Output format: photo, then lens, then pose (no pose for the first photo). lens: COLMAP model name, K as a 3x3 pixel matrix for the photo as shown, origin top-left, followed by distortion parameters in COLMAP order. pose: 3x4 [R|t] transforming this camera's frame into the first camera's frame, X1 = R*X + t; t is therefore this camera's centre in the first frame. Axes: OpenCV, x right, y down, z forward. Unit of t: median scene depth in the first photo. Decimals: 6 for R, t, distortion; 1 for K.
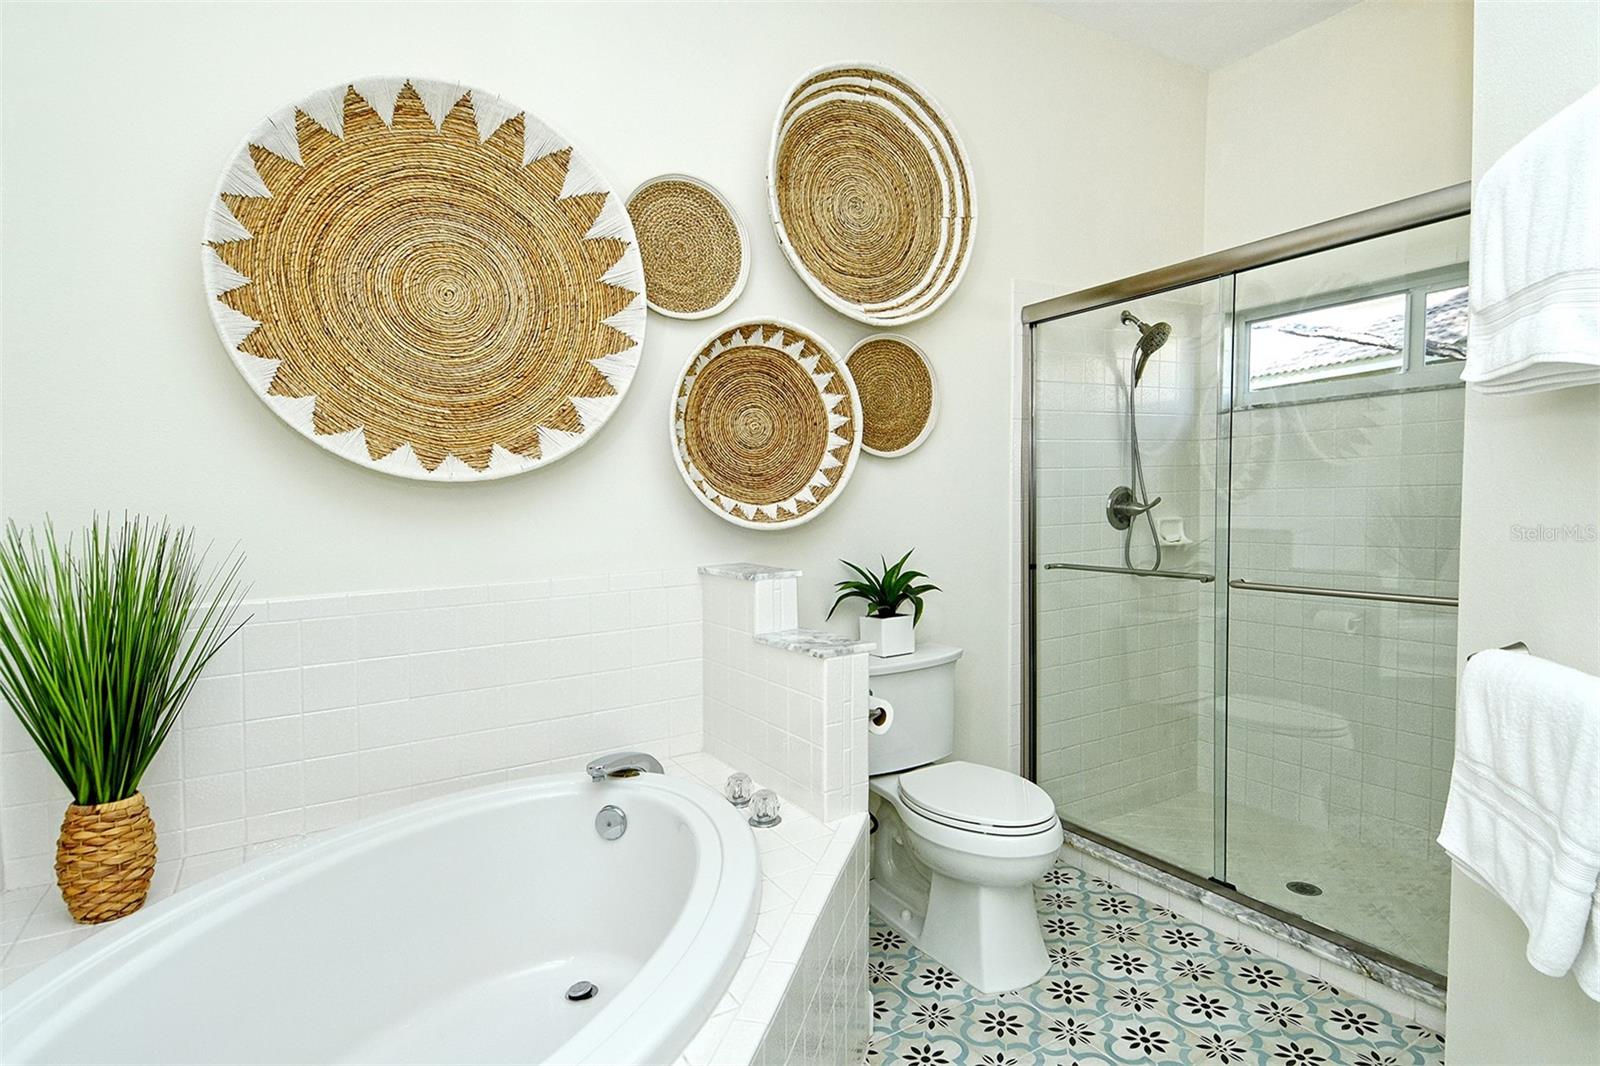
lens RADIAL K [[796.5, 0, 801.6], [0, 796.5, 519.0], [0, 0, 1]] dist [0.028719, -0.006335]
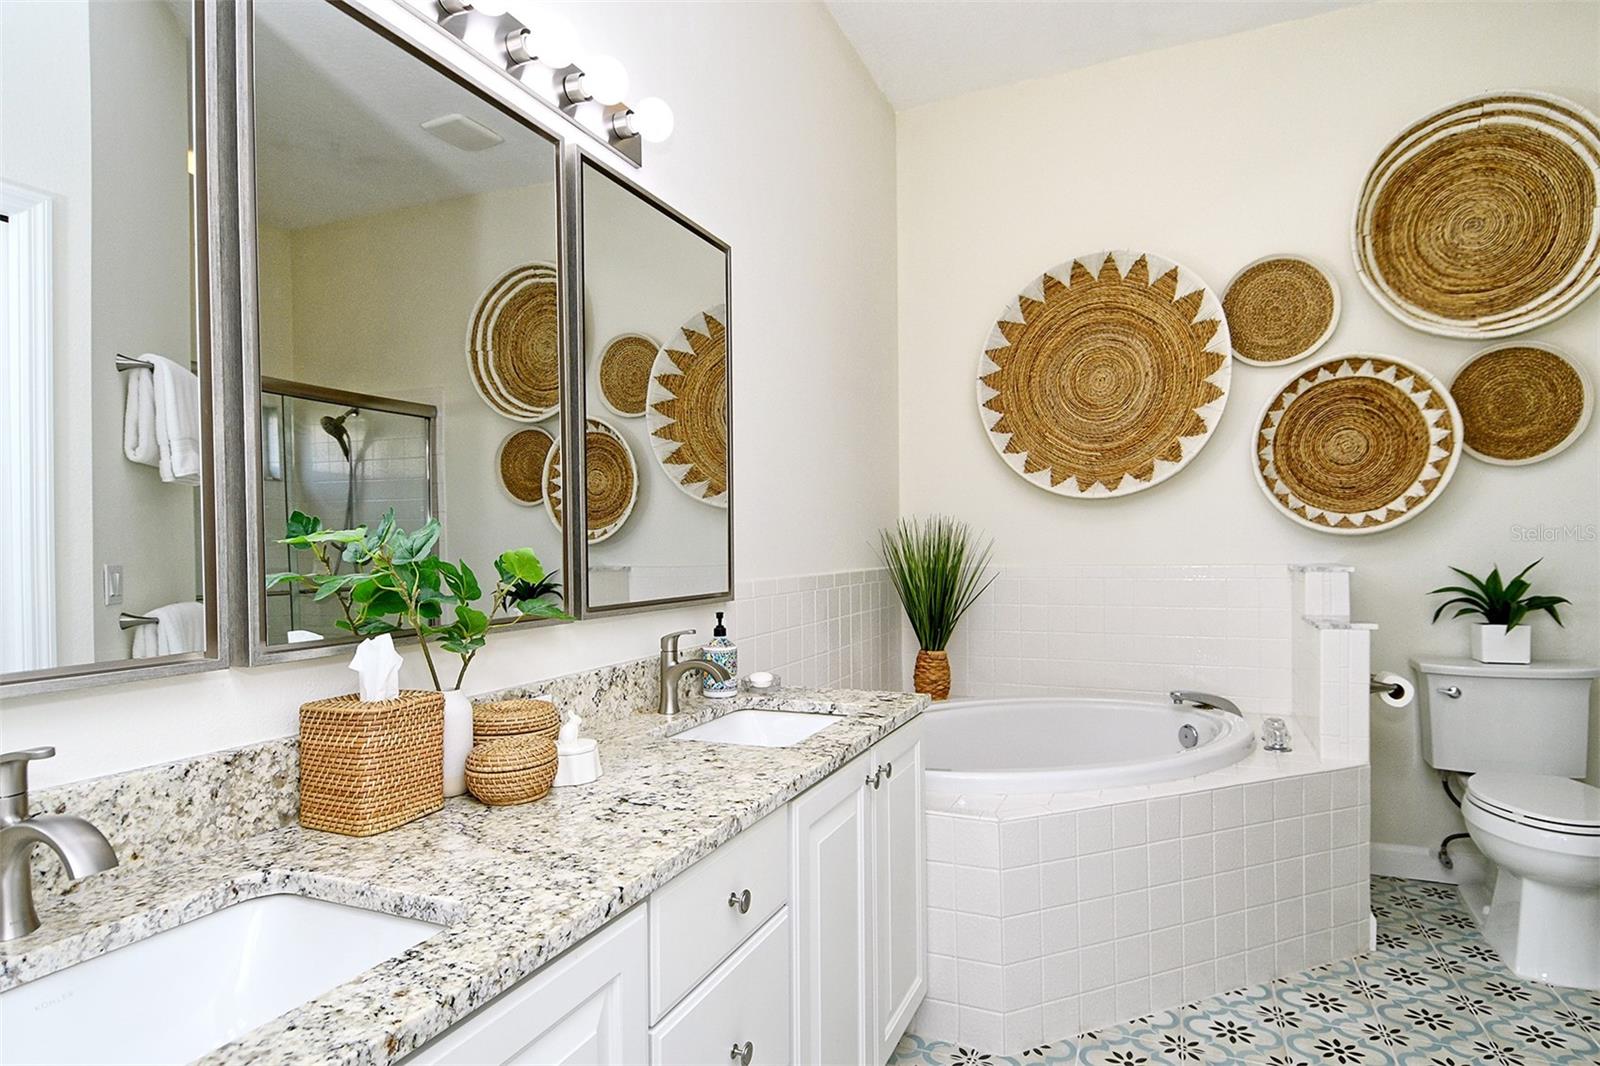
lens RADIAL K [[851.2, 0, 802.4], [0, 851.2, 546.0], [0, 0, 1]] dist [-0.006210, -0.001876]
pose [[0.547479, 0.022264, -0.836523, 0.607529], [-0.025925, 0.999617, 0.009637, 0.042934], [0.836418, 0.016410, 0.547846, -0.379573]]
